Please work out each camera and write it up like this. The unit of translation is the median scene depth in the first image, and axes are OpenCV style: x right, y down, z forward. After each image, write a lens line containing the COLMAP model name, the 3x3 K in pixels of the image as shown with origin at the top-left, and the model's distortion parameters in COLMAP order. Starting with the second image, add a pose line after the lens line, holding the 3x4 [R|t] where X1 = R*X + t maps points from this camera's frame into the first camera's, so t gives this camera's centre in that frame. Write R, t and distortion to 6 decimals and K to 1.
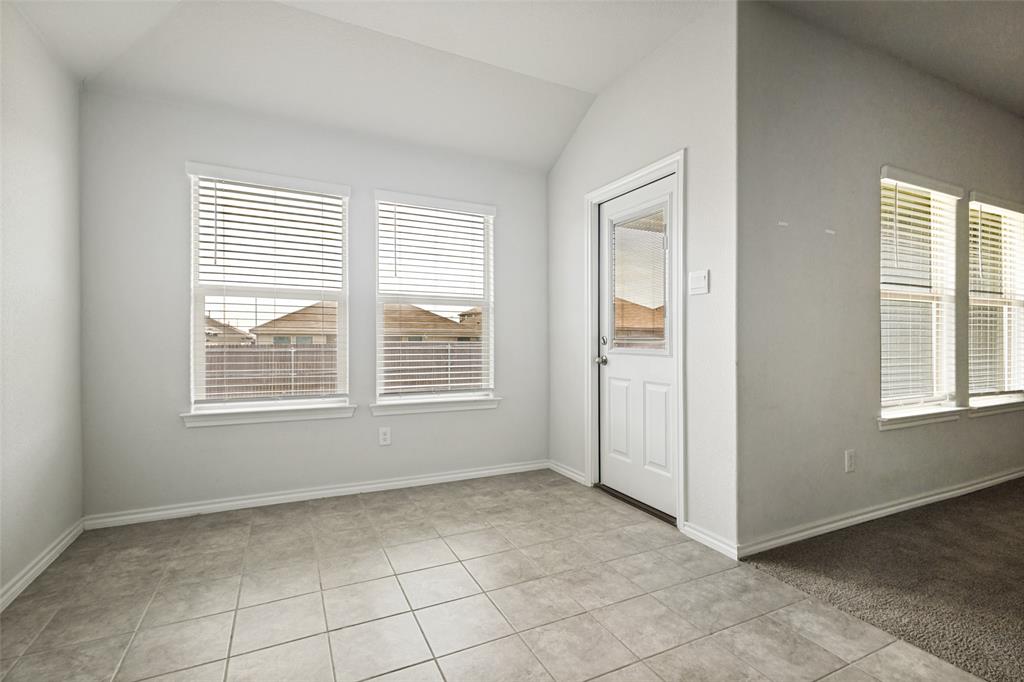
lens RADIAL K [[472.4, 0, 512.6], [0, 472.4, 335.0], [0, 0, 1]] dist [0.002139, 0.000118]
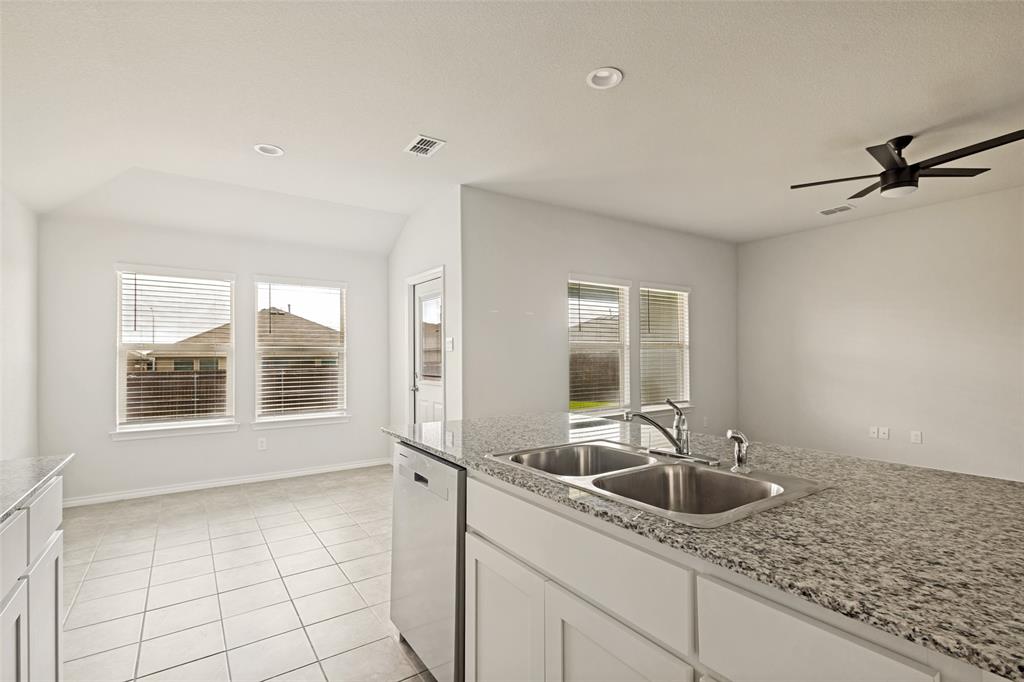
lens RADIAL K [[473.8, 0, 510.9], [0, 473.8, 343.3], [0, 0, 1]] dist [0.010673, 0.000071]
pose [[0.989173, -0.006314, 0.146619, 0.300314], [0.008887, 0.999818, -0.016898, -0.069913], [-0.146485, 0.018018, 0.989049, -0.616946]]
